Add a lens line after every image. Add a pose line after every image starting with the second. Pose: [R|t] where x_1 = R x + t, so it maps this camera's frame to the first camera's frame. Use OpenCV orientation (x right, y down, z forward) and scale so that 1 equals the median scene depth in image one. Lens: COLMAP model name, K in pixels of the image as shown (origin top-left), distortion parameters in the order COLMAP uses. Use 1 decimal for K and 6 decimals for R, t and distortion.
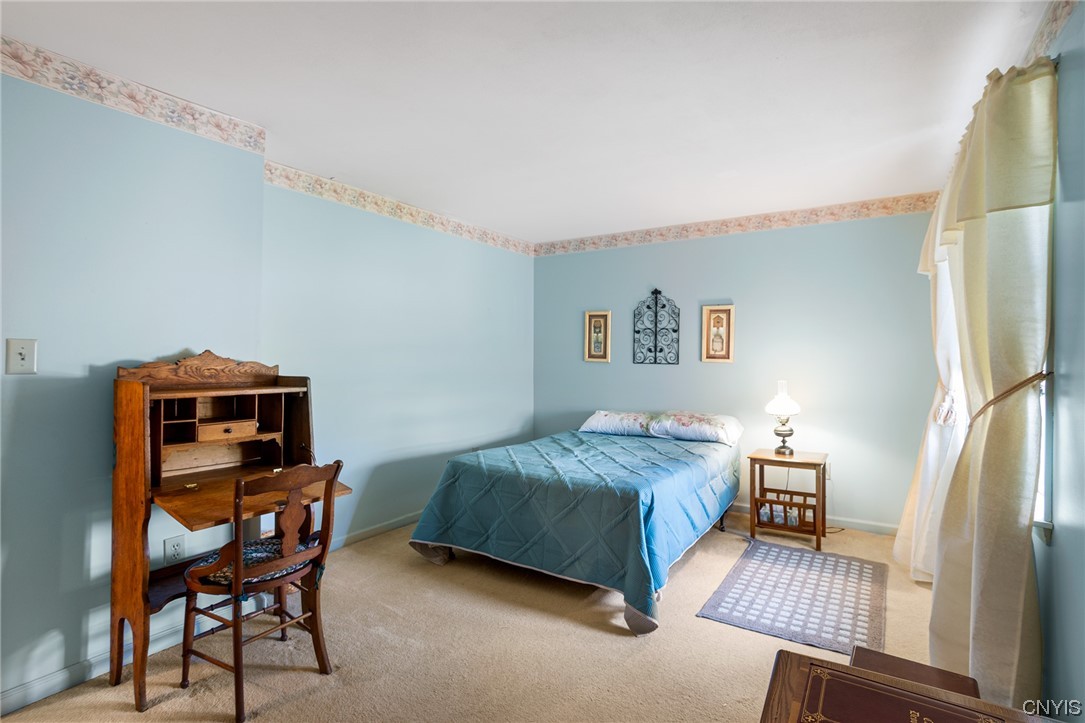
lens RADIAL K [[532.4, 0, 538.8], [0, 532.4, 362.9], [0, 0, 1]] dist [-0.054343, 0.038473]
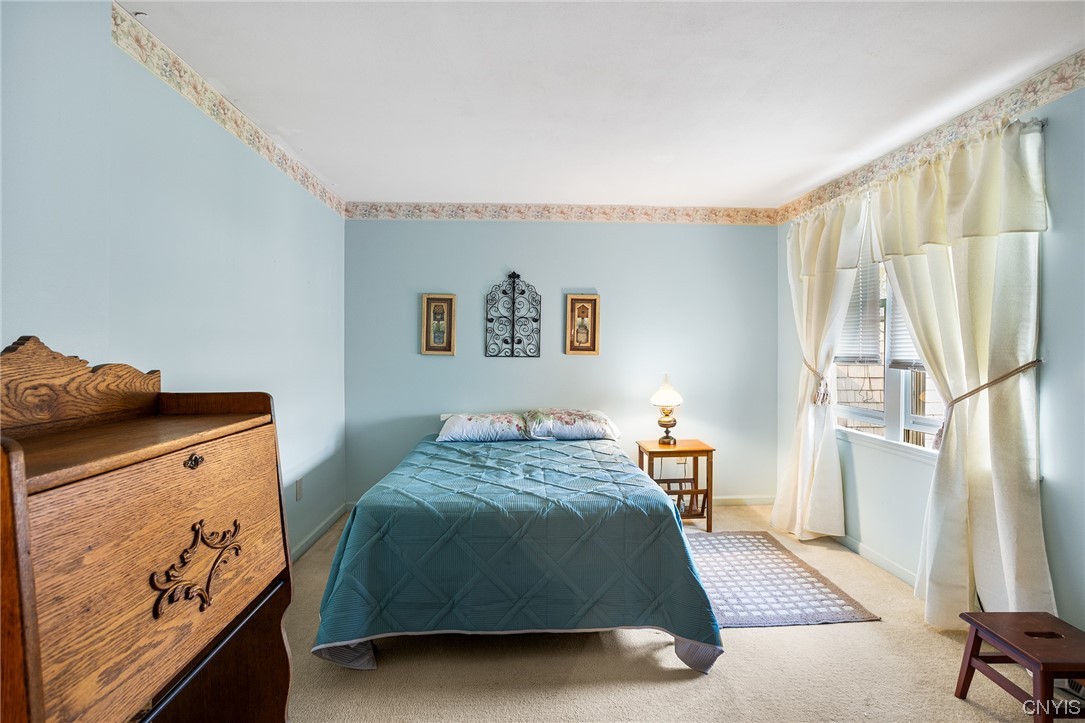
lens RADIAL K [[556.0, 0, 560.9], [0, 556.0, 353.9], [0, 0, 1]] dist [-0.060909, 0.056216]
pose [[0.799079, -0.009113, 0.601158, -0.338062], [0.009609, 0.999951, 0.002386, -0.005762], [-0.601150, 0.003870, 0.799127, 0.264186]]
